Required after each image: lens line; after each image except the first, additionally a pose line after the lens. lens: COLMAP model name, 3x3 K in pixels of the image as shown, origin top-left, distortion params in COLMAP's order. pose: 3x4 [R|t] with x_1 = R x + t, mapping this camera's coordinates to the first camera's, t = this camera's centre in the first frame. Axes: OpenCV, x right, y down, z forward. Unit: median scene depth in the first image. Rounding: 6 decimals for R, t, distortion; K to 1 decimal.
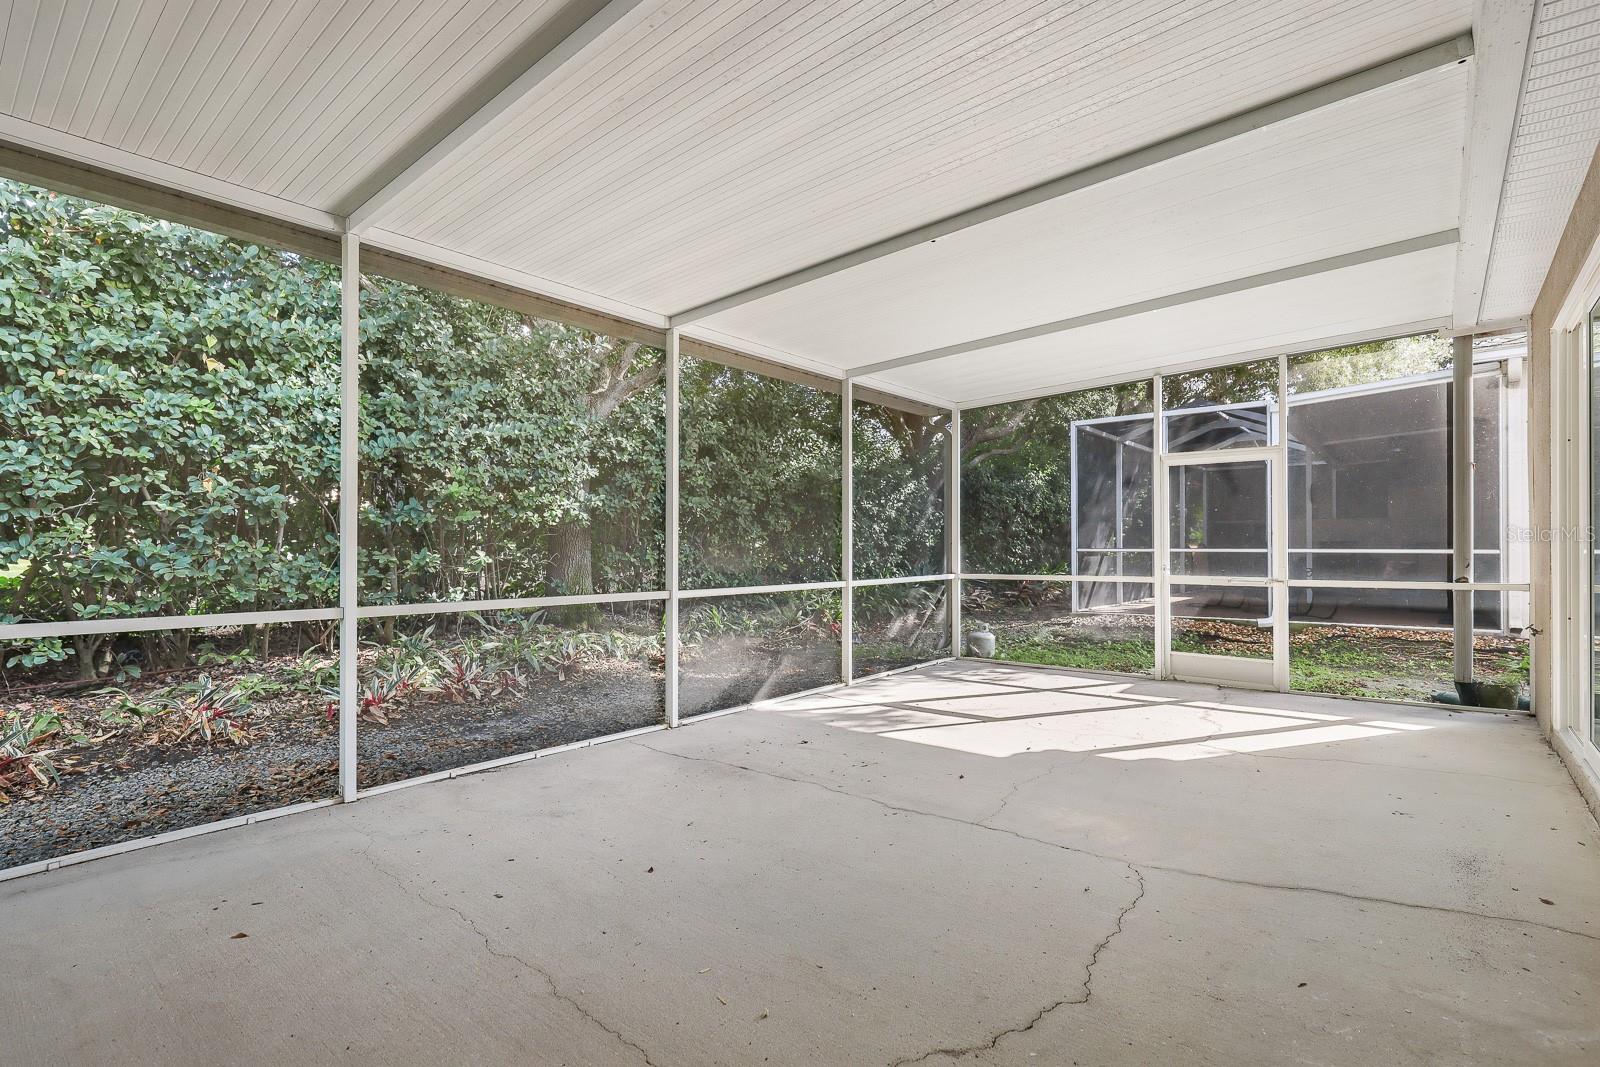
lens RADIAL K [[761.1, 0, 795.2], [0, 761.1, 540.0], [0, 0, 1]] dist [-0.002948, -0.000497]
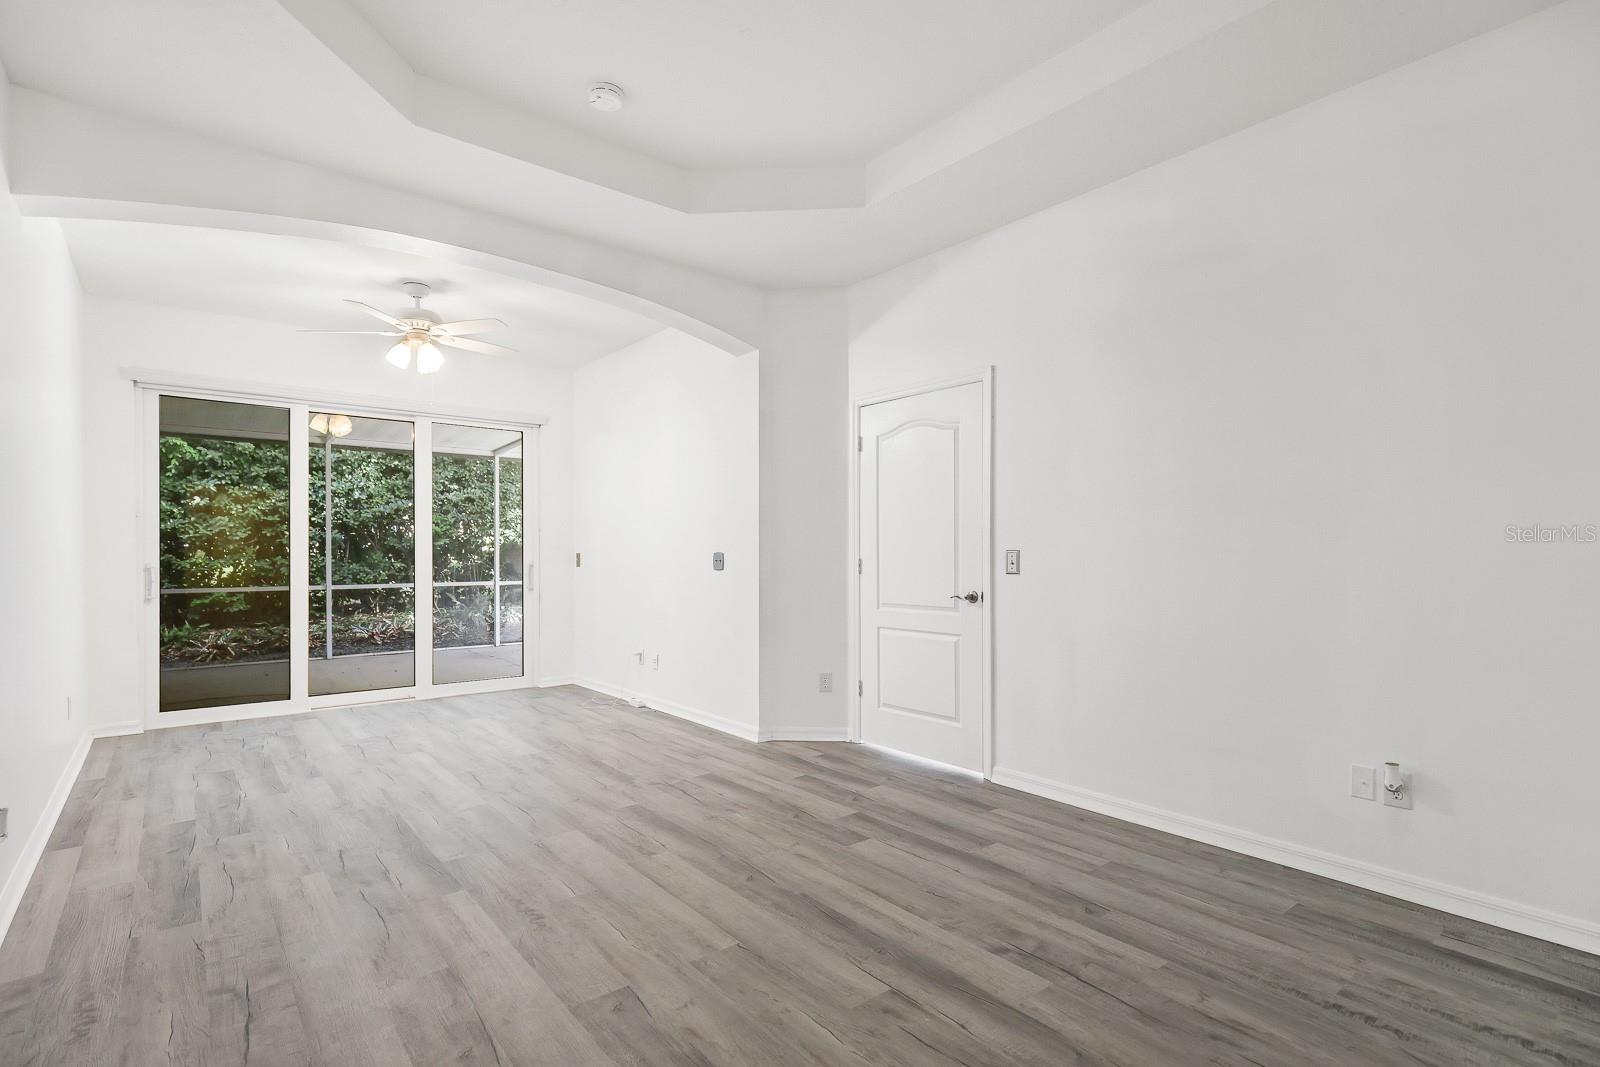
lens RADIAL K [[751.1, 0, 811.7], [0, 751.1, 549.8], [0, 0, 1]] dist [-0.001271, -0.000984]
pose [[0.984600, 0.000252, -0.174825, 1.147921], [0.001740, 0.999935, 0.011243, -0.045593], [0.174816, -0.011374, 0.984535, -0.956277]]
